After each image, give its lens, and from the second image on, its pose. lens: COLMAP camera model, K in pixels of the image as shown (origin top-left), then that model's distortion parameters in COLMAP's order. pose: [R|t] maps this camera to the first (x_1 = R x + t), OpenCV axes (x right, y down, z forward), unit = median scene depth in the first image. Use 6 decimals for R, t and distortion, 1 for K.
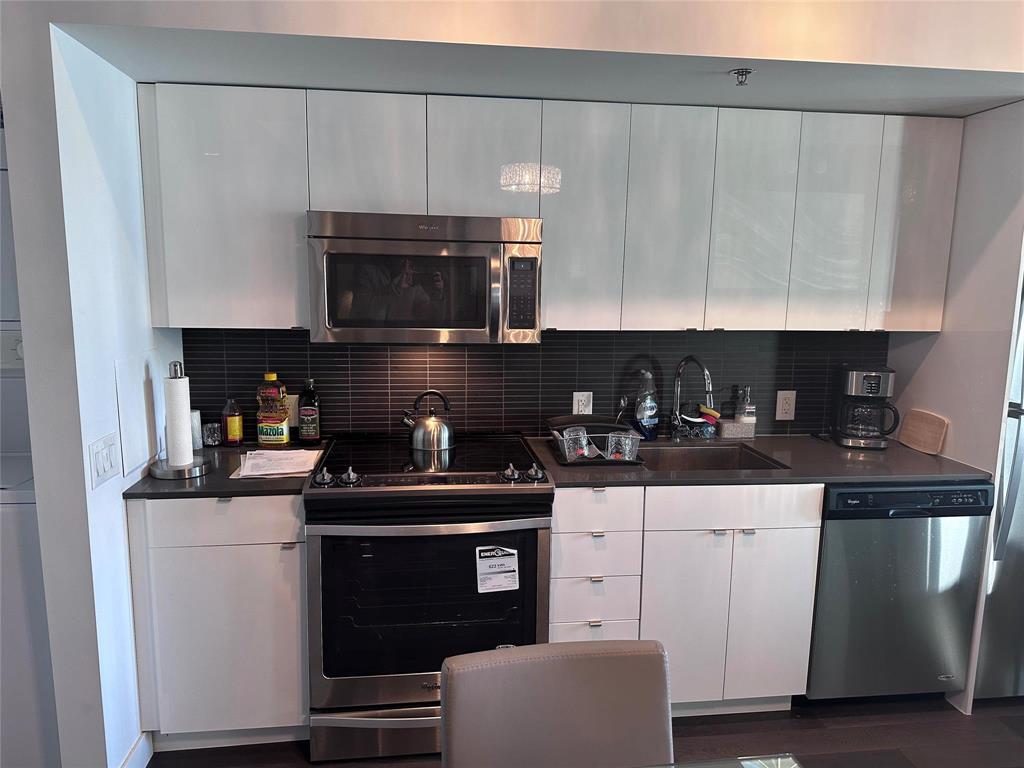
lens RADIAL K [[721.8, 0, 512.8], [0, 721.8, 384.2], [0, 0, 1]] dist [0.053038, -0.020722]
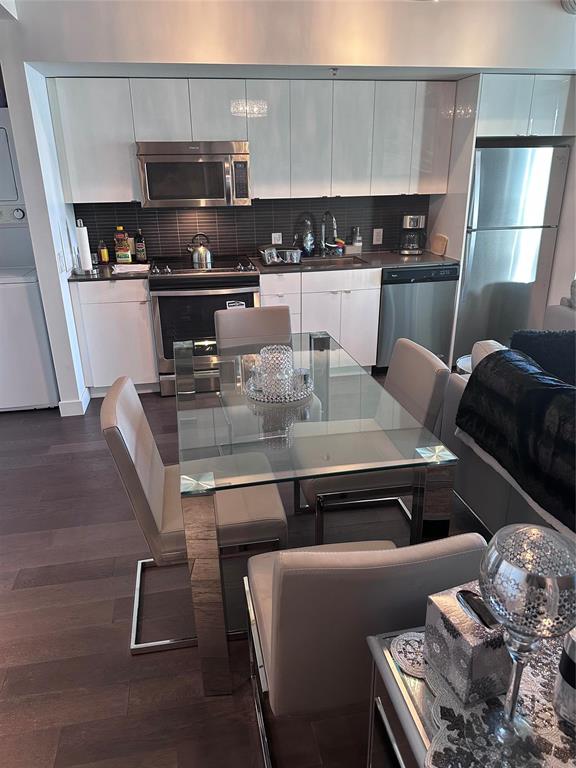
lens RADIAL K [[541.4, 0, 284.2], [0, 541.4, 386.2], [0, 0, 1]] dist [0.053038, -0.020722]
pose [[0.997885, -0.048932, 0.042802, 0.039404], [0.038044, 0.973415, 0.225865, 0.097465], [-0.052716, -0.223759, 0.973218, -0.639664]]
